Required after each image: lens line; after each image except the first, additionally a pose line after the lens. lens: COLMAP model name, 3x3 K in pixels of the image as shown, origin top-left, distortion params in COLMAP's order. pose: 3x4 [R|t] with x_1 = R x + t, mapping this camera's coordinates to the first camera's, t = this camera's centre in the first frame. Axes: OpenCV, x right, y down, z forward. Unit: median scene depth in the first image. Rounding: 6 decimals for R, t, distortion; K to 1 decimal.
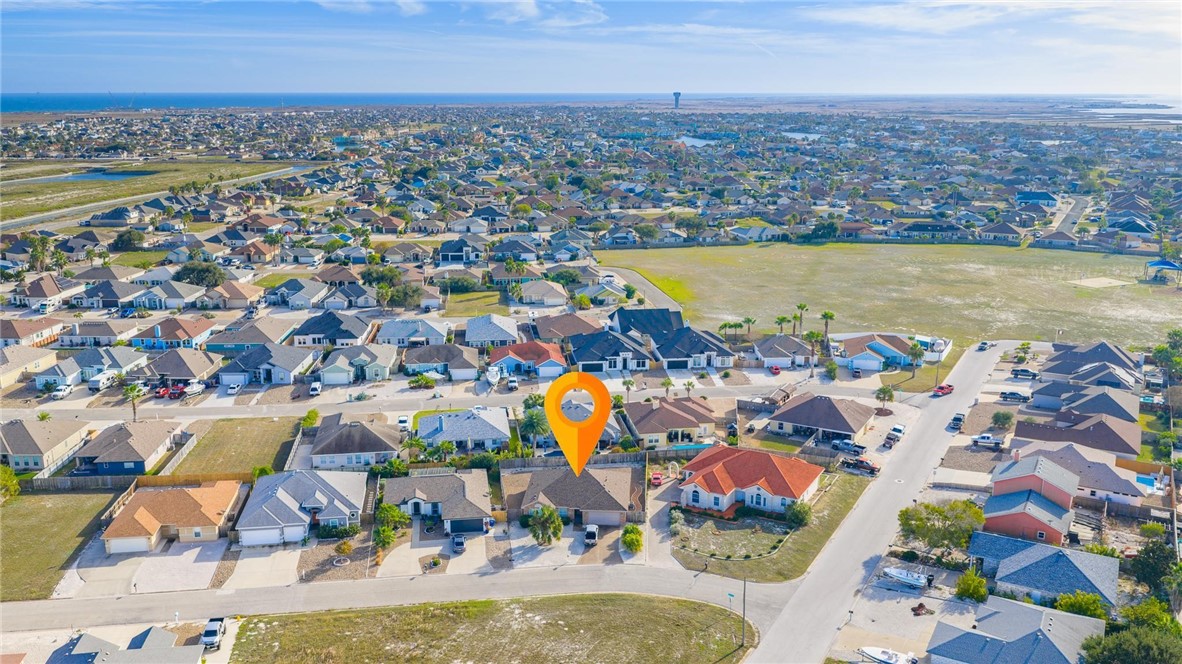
lens RADIAL K [[992.6, 0, 589.7], [0, 992.6, 332.0], [0, 0, 1]] dist [0.023523, -0.055265]
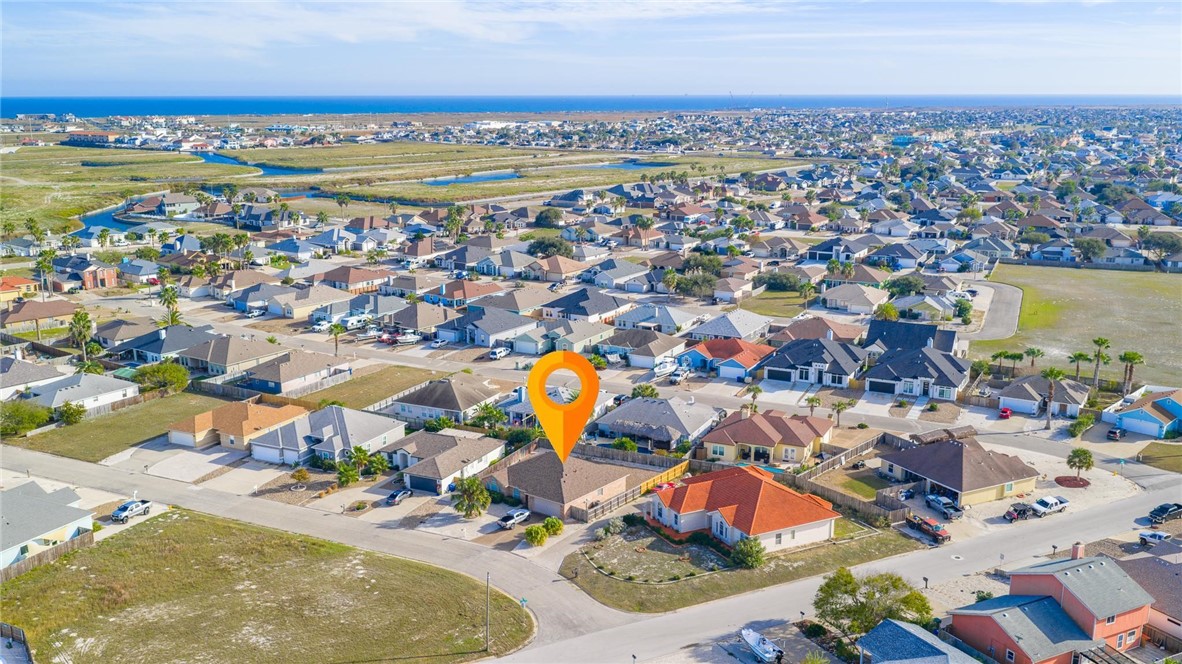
lens RADIAL K [[1078.7, 0, 578.4], [0, 1078.7, 337.2], [0, 0, 1]] dist [0.003965, 0.000000]
pose [[0.823781, 0.122516, -0.553512, 0.402087], [-0.131025, 0.991080, 0.024367, 0.003291], [0.551559, 0.052451, 0.832485, 0.131514]]
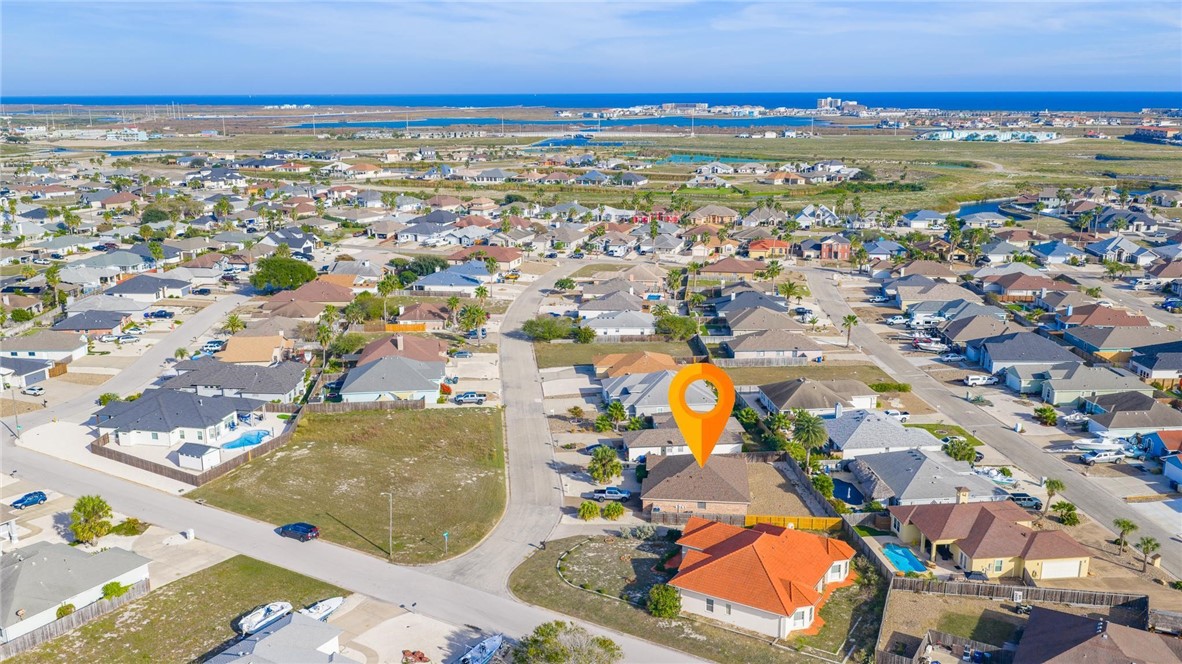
lens RADIAL K [[992.6, 0, 589.5], [0, 992.6, 335.7], [0, 0, 1]] dist [0.023523, -0.055265]
pose [[-0.046458, 0.238803, -0.969956, 0.632501], [-0.233798, 0.941435, 0.242979, -0.121626], [0.971175, 0.238063, 0.012095, 0.622313]]
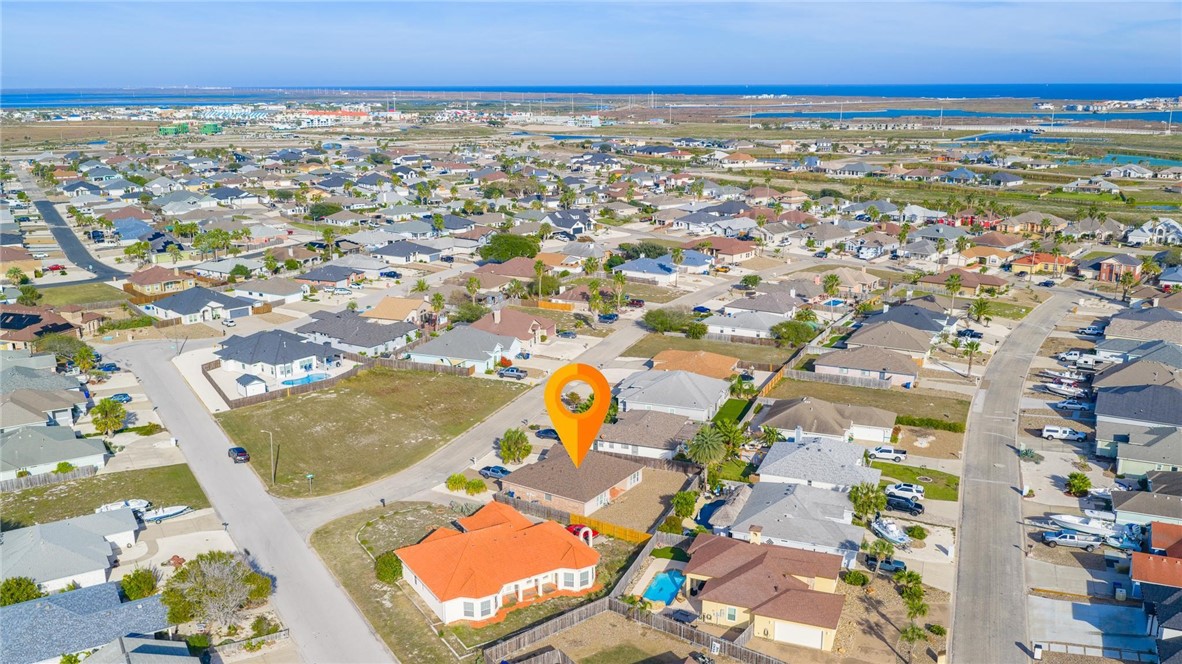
lens RADIAL K [[992.6, 0, 591.4], [0, 992.6, 331.9], [0, 0, 1]] dist [0.023523, -0.055265]
pose [[-0.501739, 0.211975, -0.838644, 0.540258], [-0.201735, 0.914101, 0.351741, -0.210360], [0.841166, 0.345666, -0.415878, 0.978139]]
